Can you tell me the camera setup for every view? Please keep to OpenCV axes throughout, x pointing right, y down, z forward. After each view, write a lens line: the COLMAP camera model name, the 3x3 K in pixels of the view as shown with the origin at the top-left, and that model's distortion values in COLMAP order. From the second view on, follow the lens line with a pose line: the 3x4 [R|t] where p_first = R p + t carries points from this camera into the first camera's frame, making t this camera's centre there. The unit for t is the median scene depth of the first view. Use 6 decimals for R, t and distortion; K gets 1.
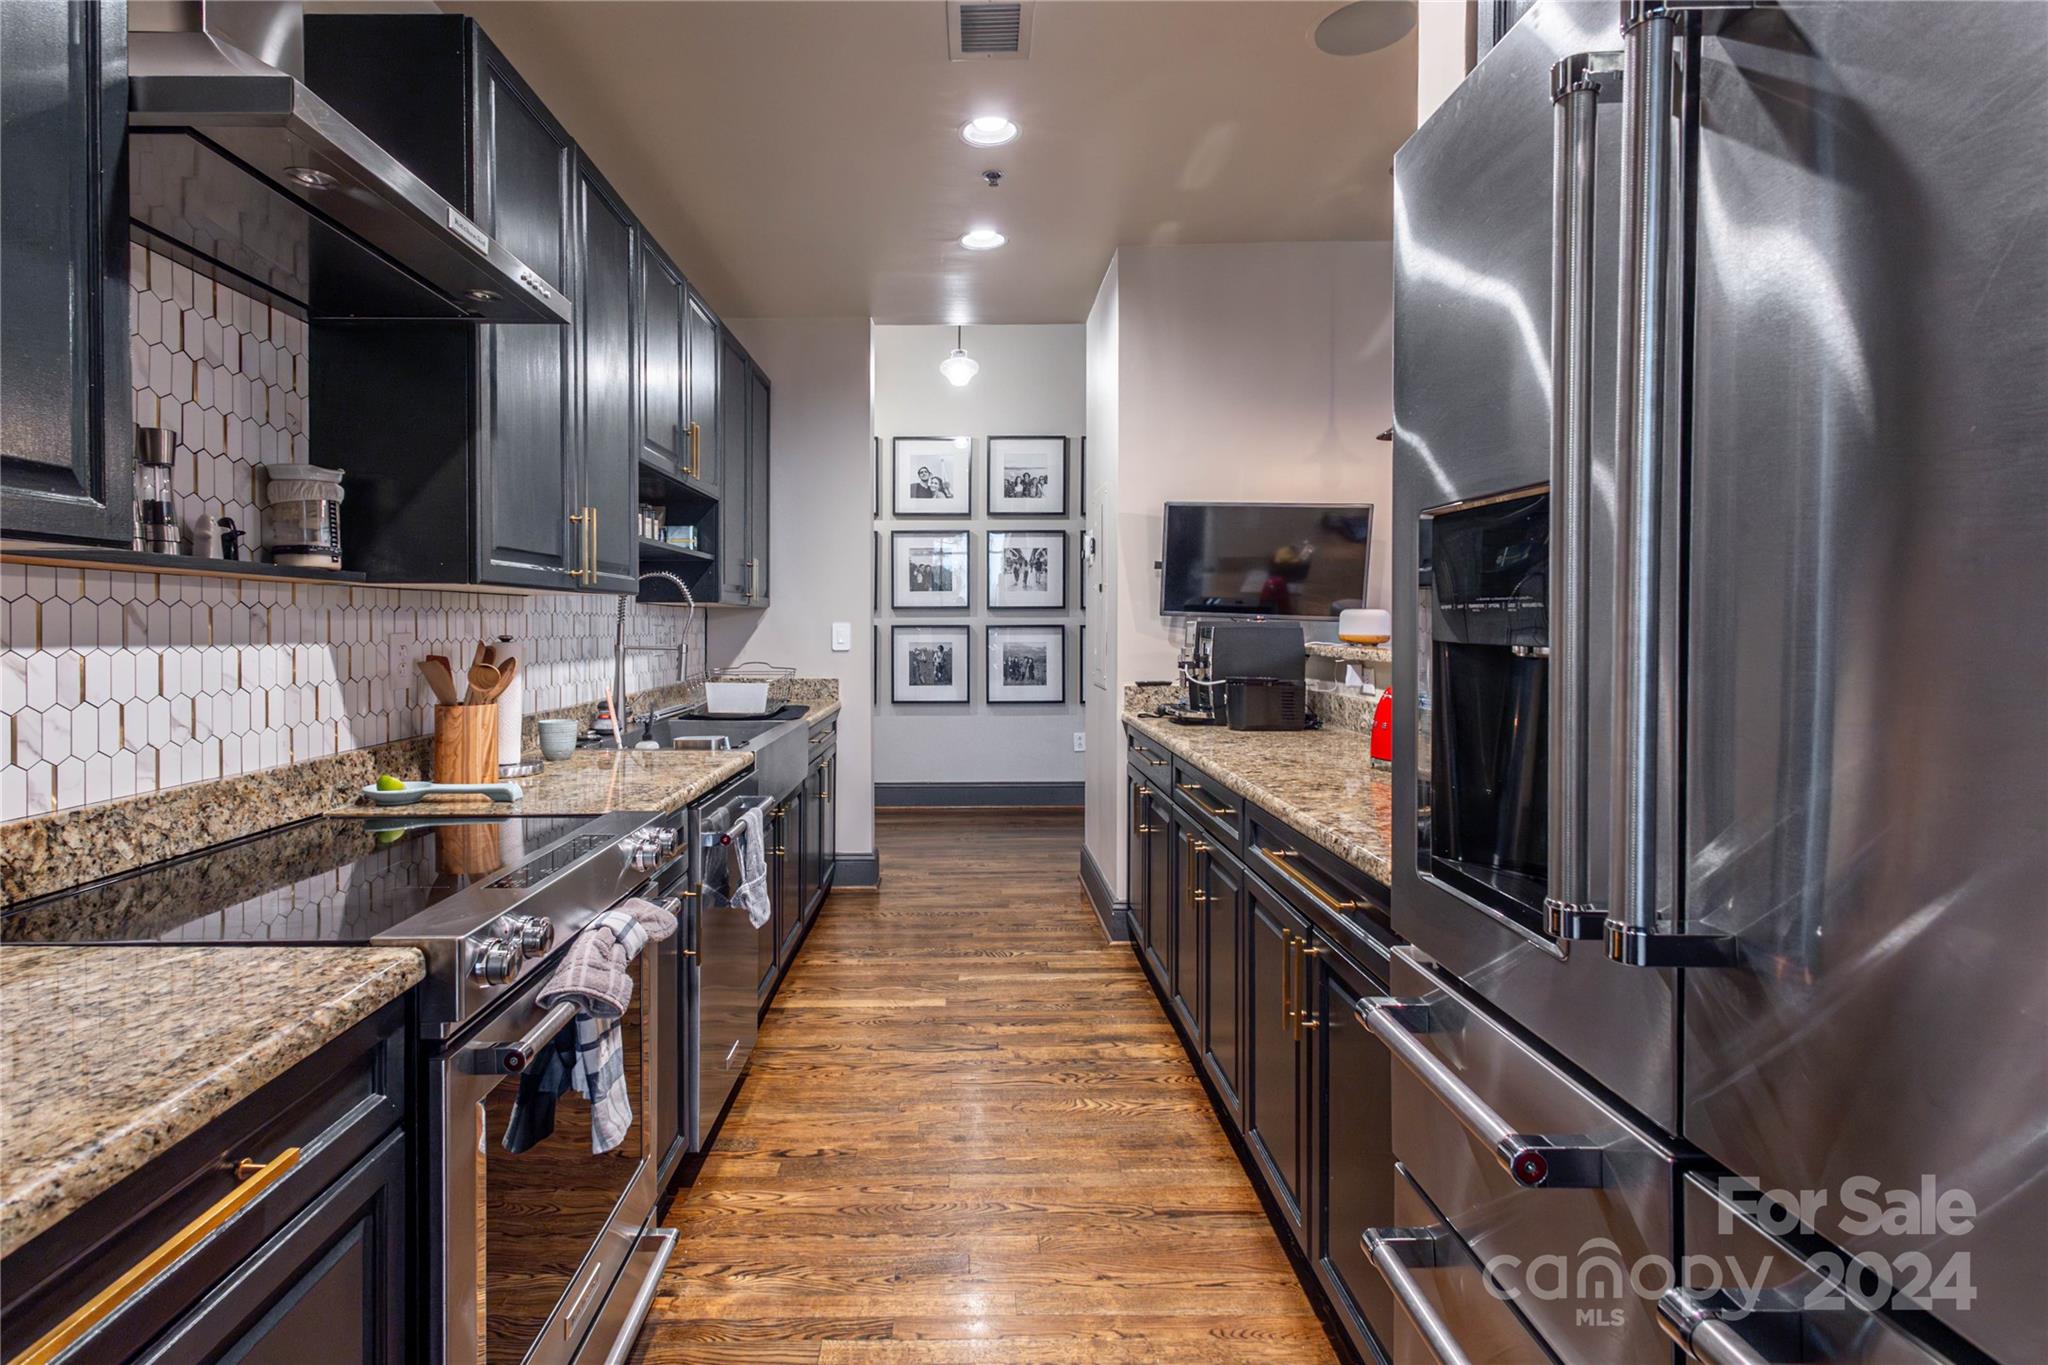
lens RADIAL K [[975.7, 0, 944.8], [0, 975.7, 645.0], [0, 0, 1]] dist [0.003946, -0.001659]
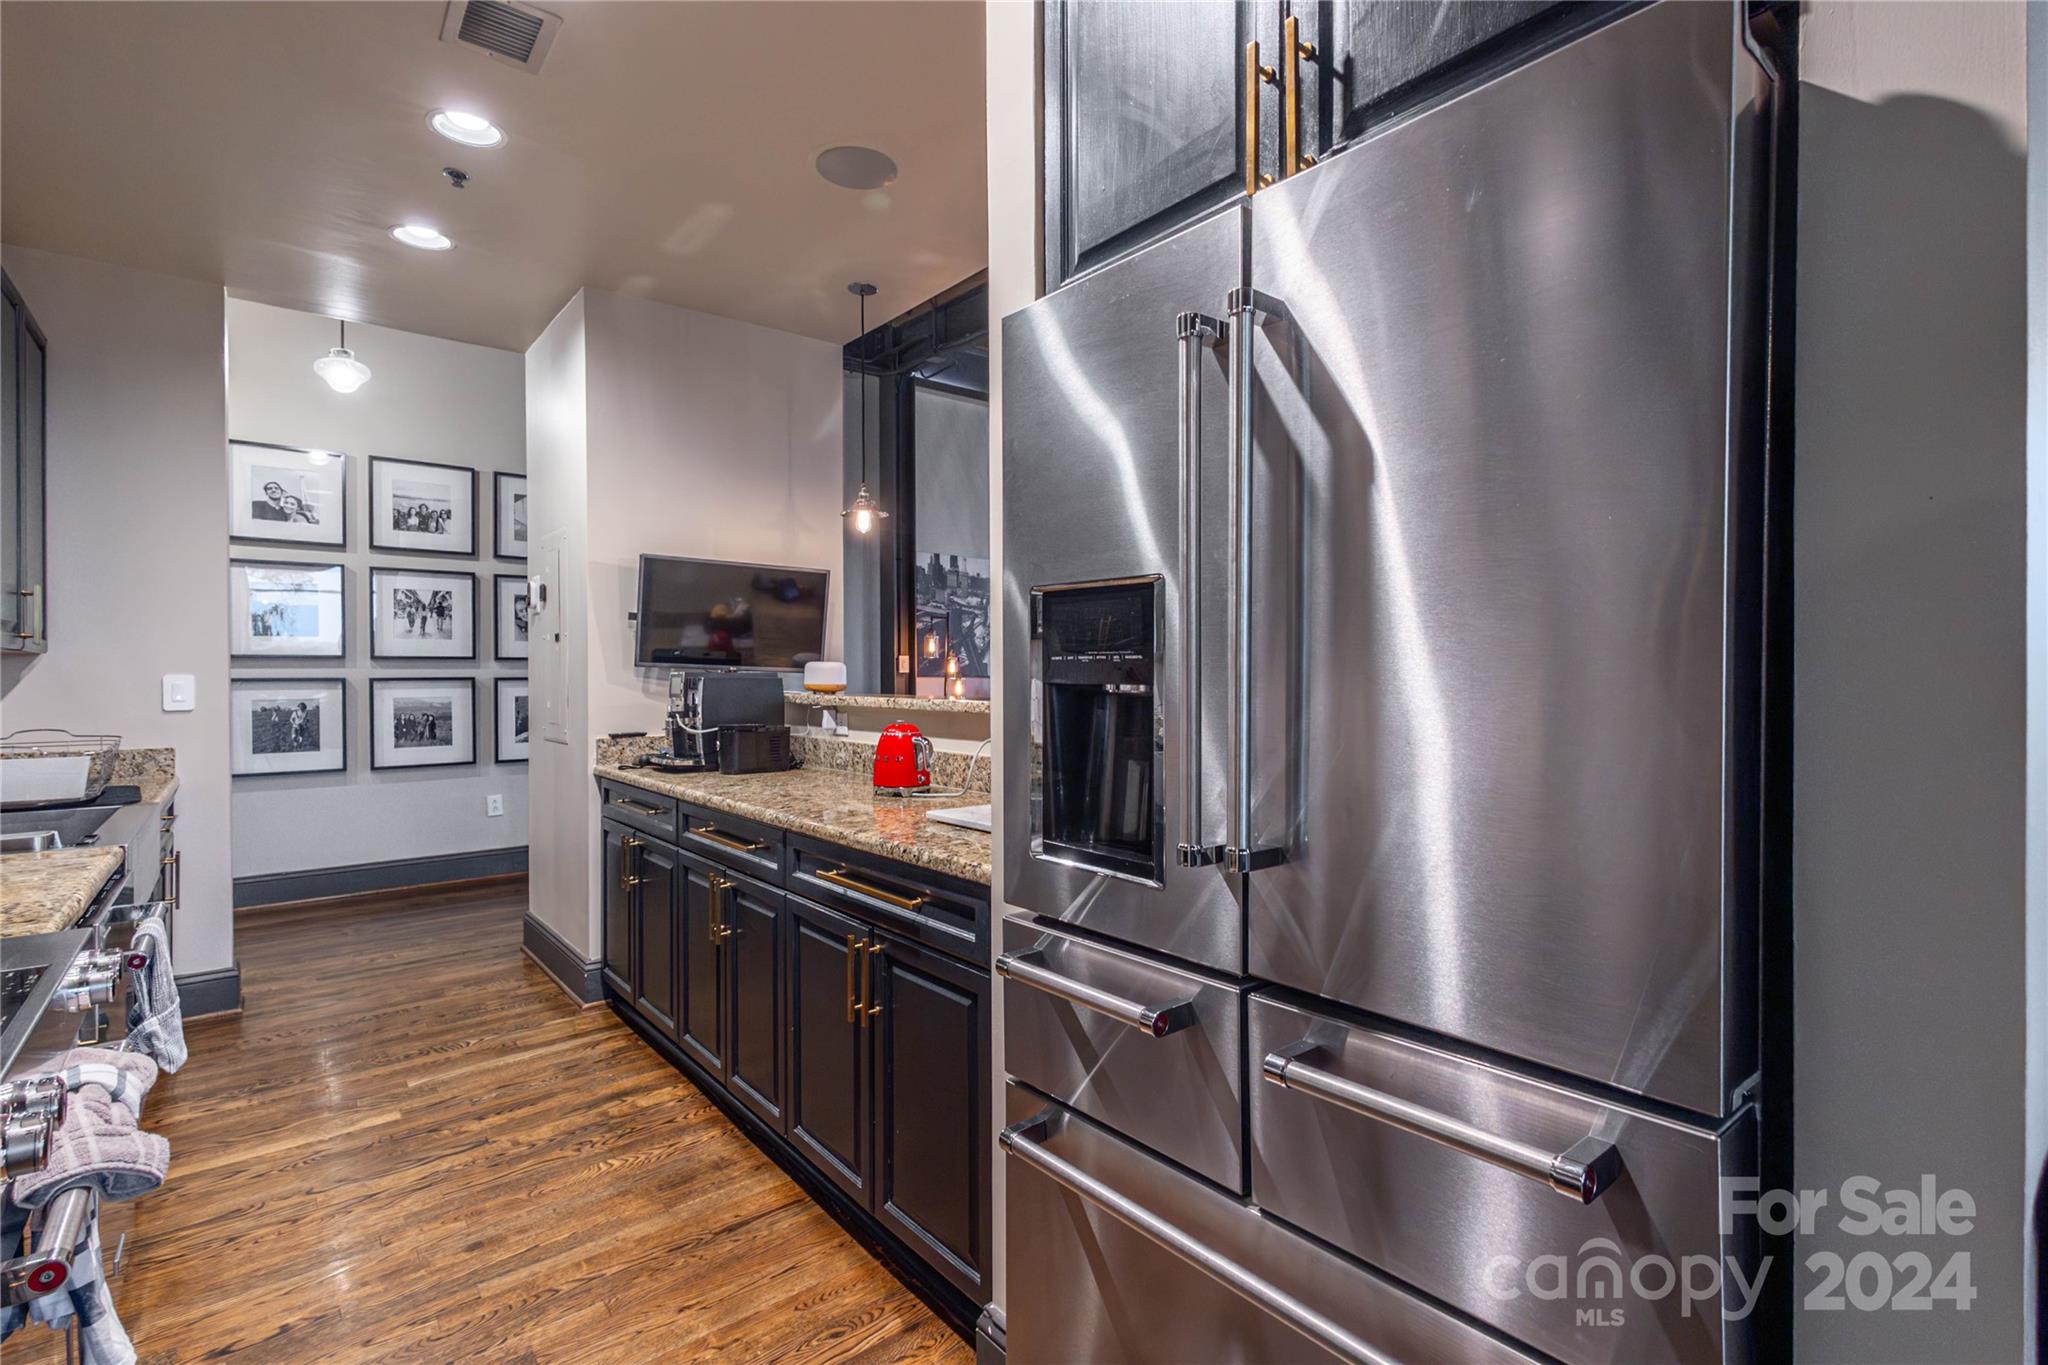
lens RADIAL K [[949.0, 0, 1028.5], [0, 949.0, 696.9], [0, 0, 1]] dist [-0.000612, -0.000497]
pose [[0.760211, -0.016230, 0.649474, -0.124260], [0.016747, 0.999845, 0.005382, 0.002742], [-0.649461, 0.006785, 0.760365, 0.000993]]
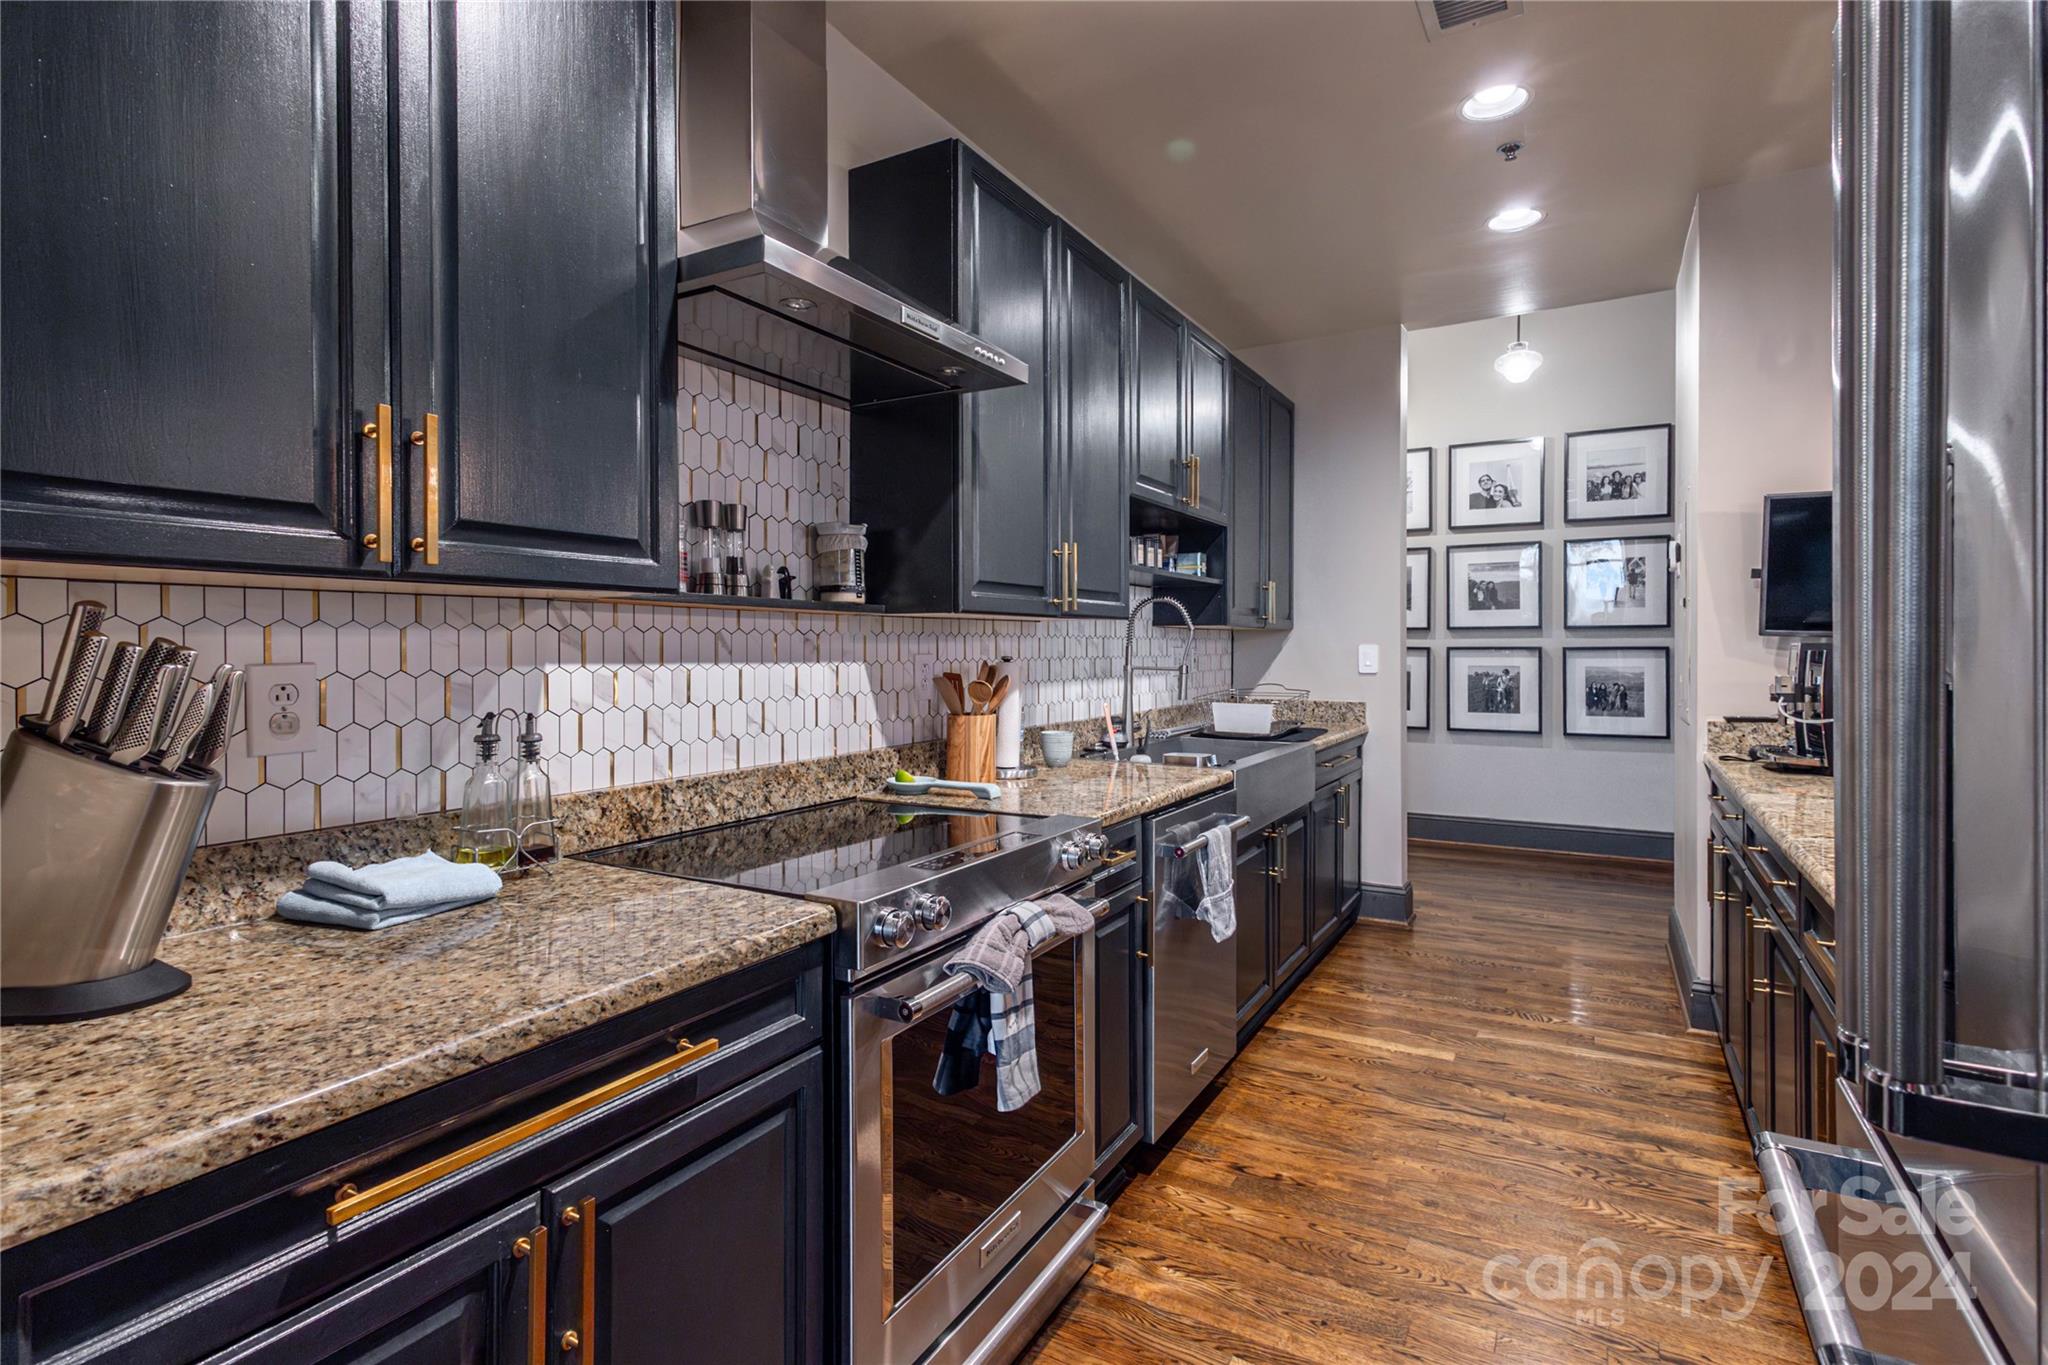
lens RADIAL K [[952.8, 0, 1030.8], [0, 952.8, 661.6], [0, 0, 1]] dist [0.001844, -0.000843]
pose [[0.871823, 0.007784, -0.489760, 0.097025], [-0.010004, 0.999948, -0.001916, -0.001323], [0.489719, 0.006570, 0.871855, 0.019804]]
